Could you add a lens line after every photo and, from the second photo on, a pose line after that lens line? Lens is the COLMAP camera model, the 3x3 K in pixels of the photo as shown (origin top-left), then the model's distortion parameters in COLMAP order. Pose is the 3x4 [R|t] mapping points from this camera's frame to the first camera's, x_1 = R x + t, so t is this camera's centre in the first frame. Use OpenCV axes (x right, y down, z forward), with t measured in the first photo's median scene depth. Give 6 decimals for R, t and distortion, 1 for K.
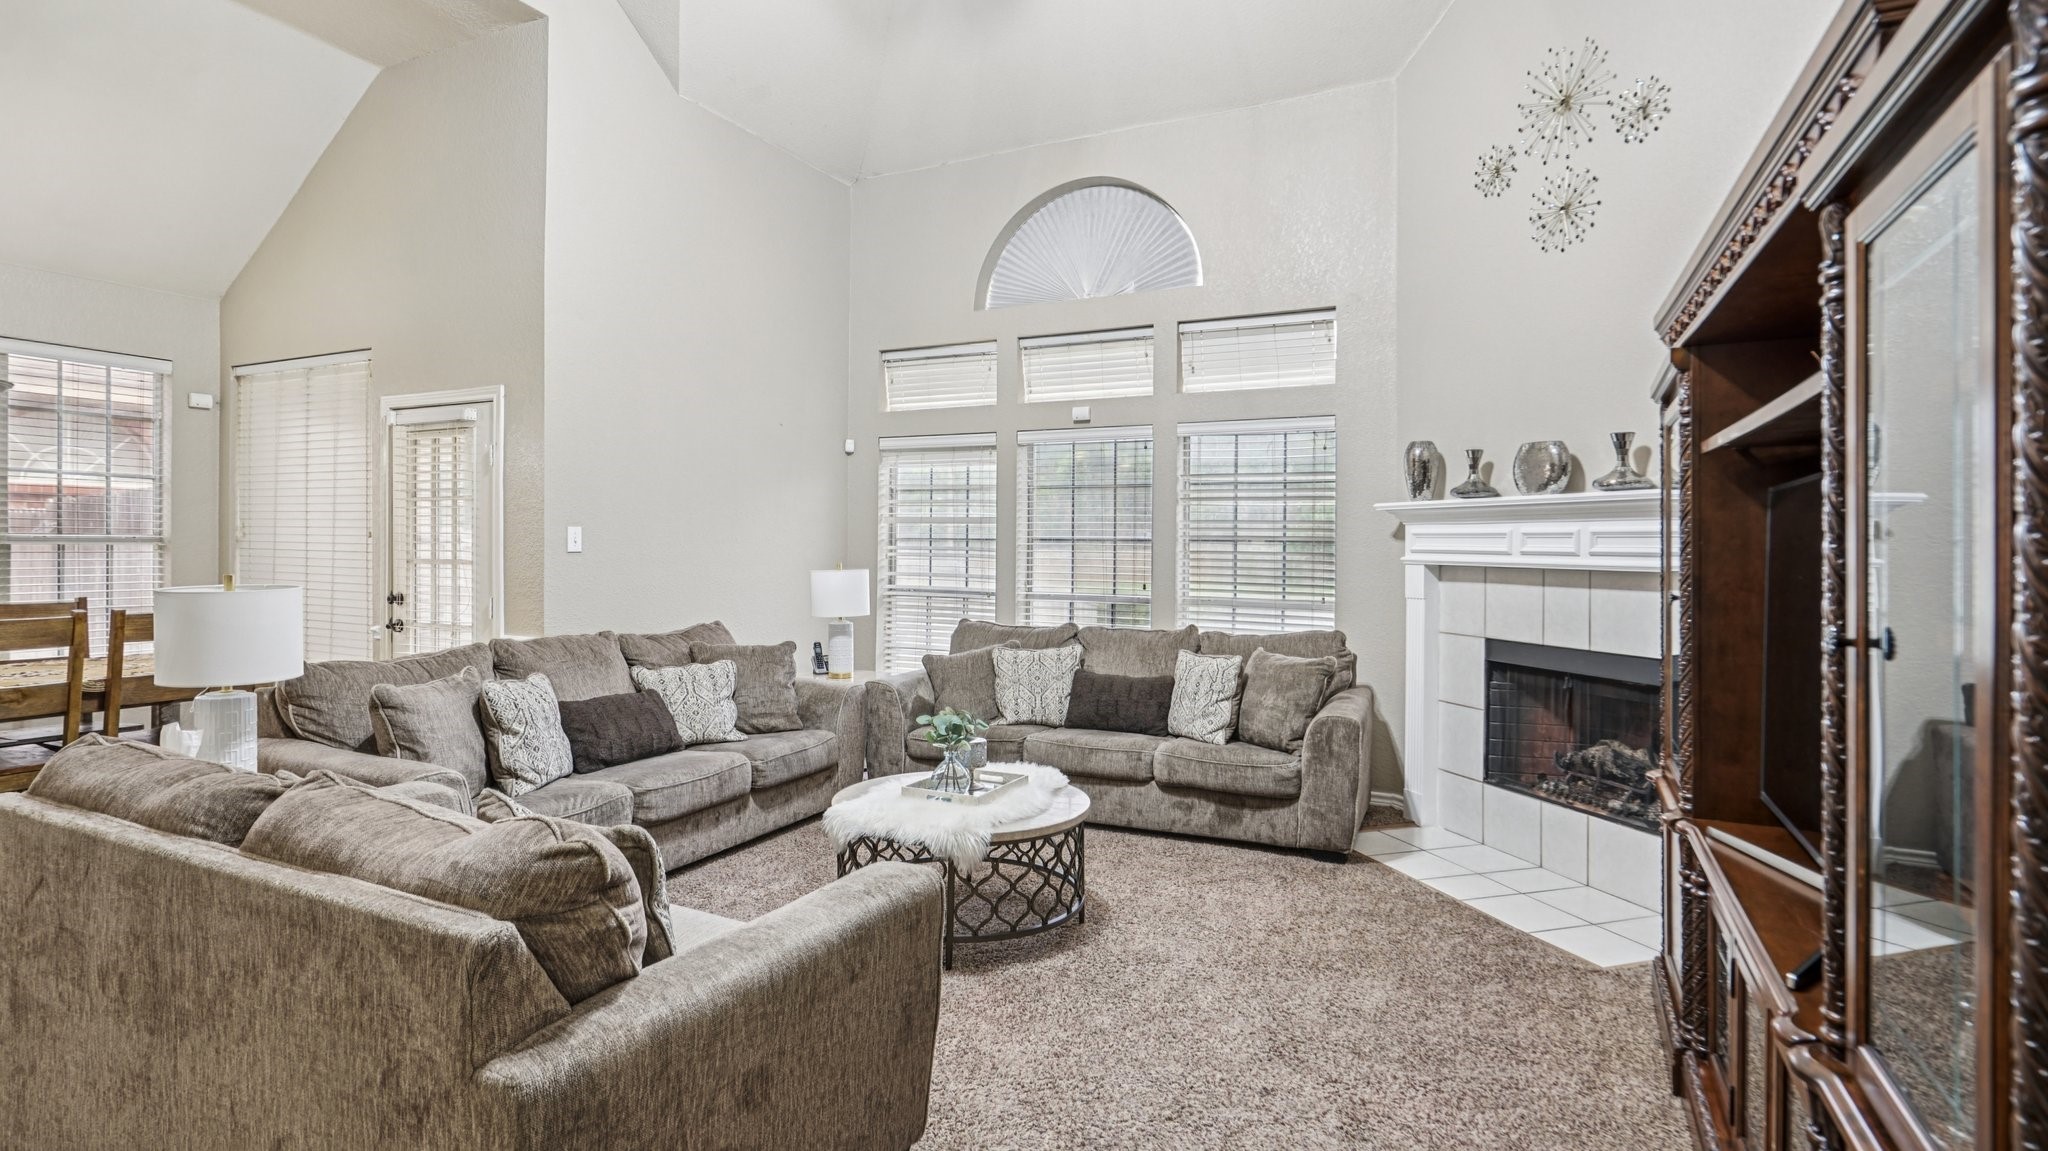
lens RADIAL K [[1011.5, 0, 1017.4], [0, 1011.5, 550.9], [0, 0, 1]] dist [-0.017043, 0.001688]
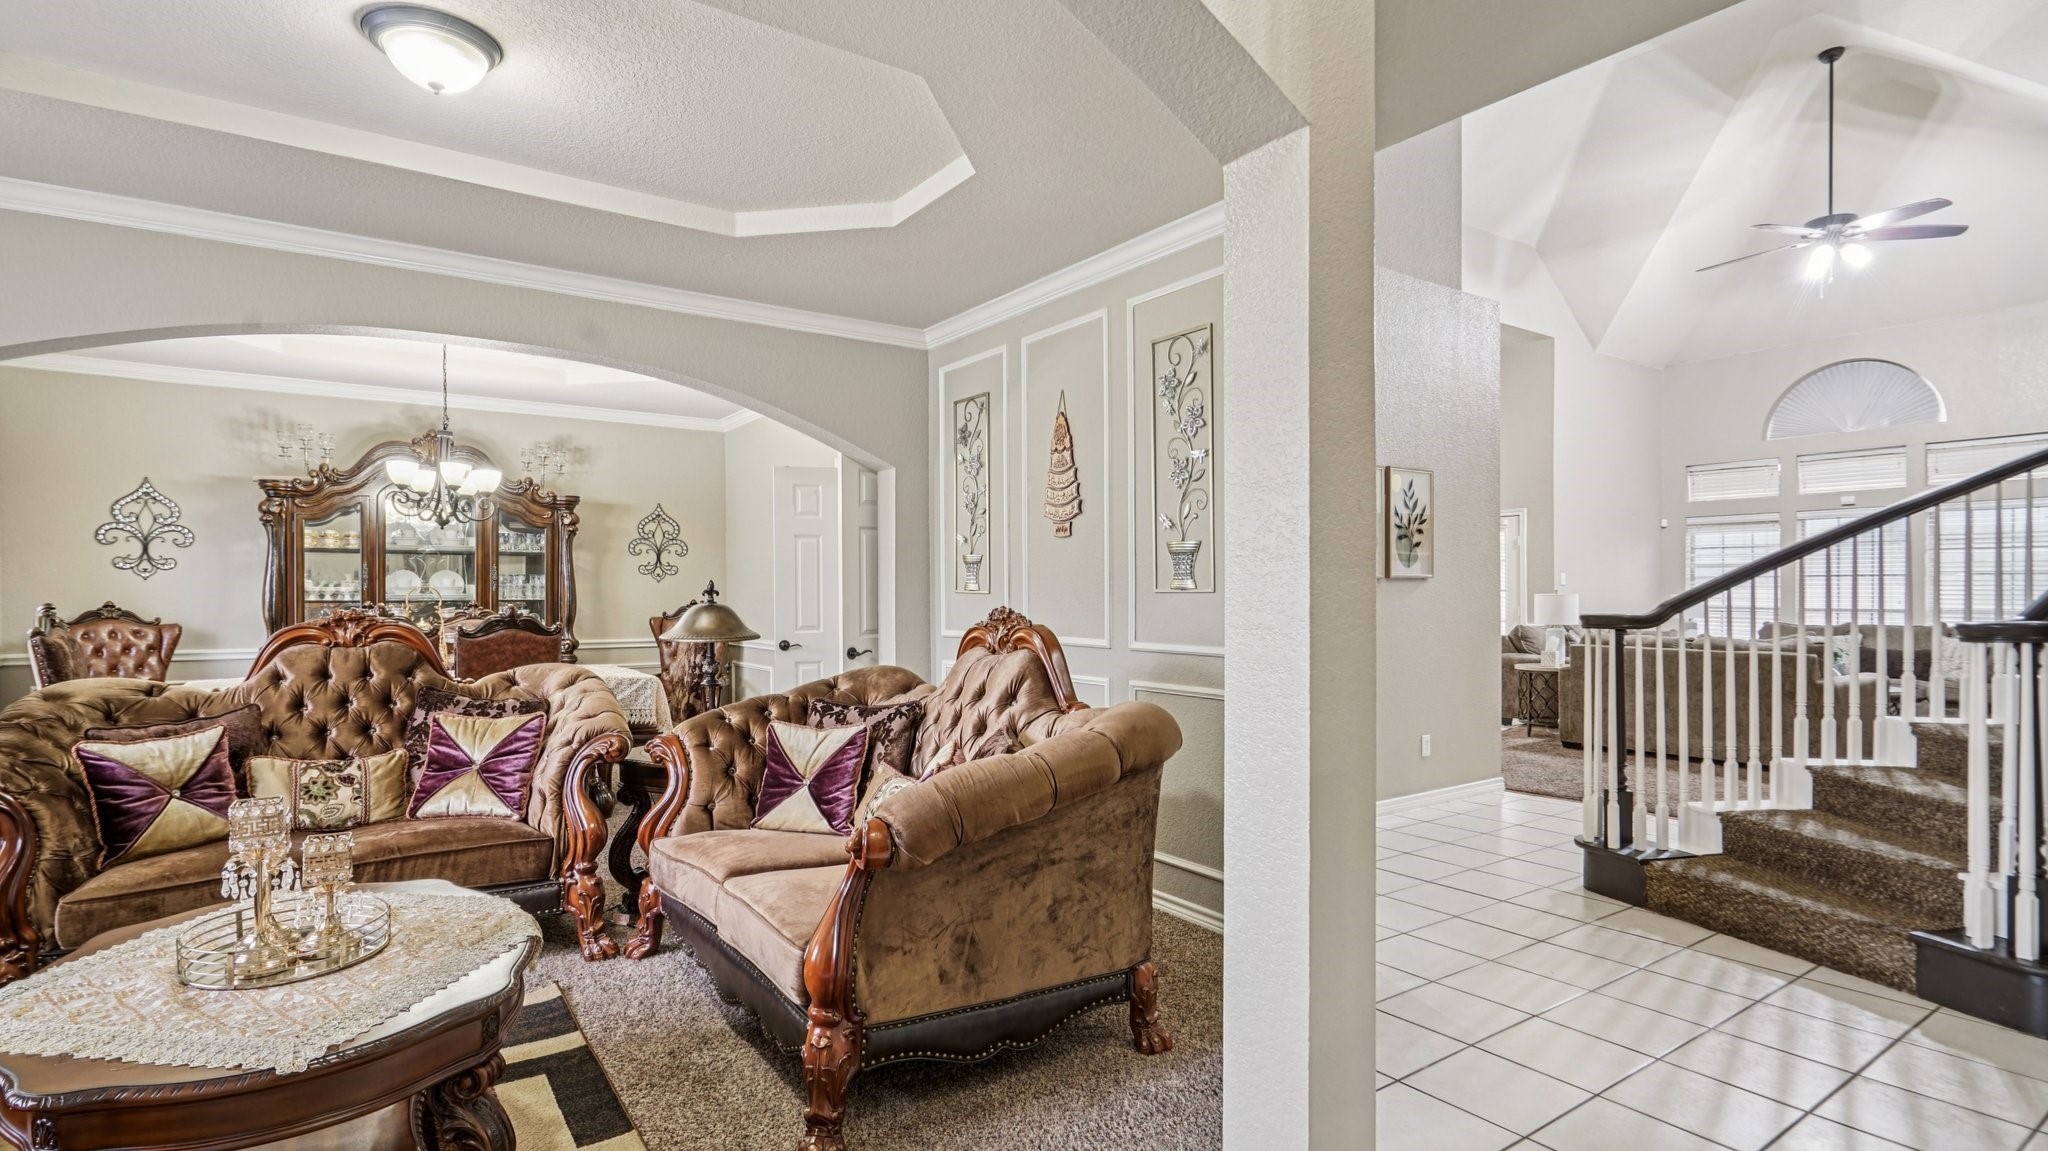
lens RADIAL K [[1011.5, 0, 983.3], [0, 1011.5, 623.8], [0, 0, 1]] dist [-0.017043, 0.001688]
pose [[0.866681, 0.001544, -0.498860, -0.421076], [0.009198, 0.999776, 0.019075, 0.029971], [0.498777, -0.021121, 0.866473, -1.383864]]
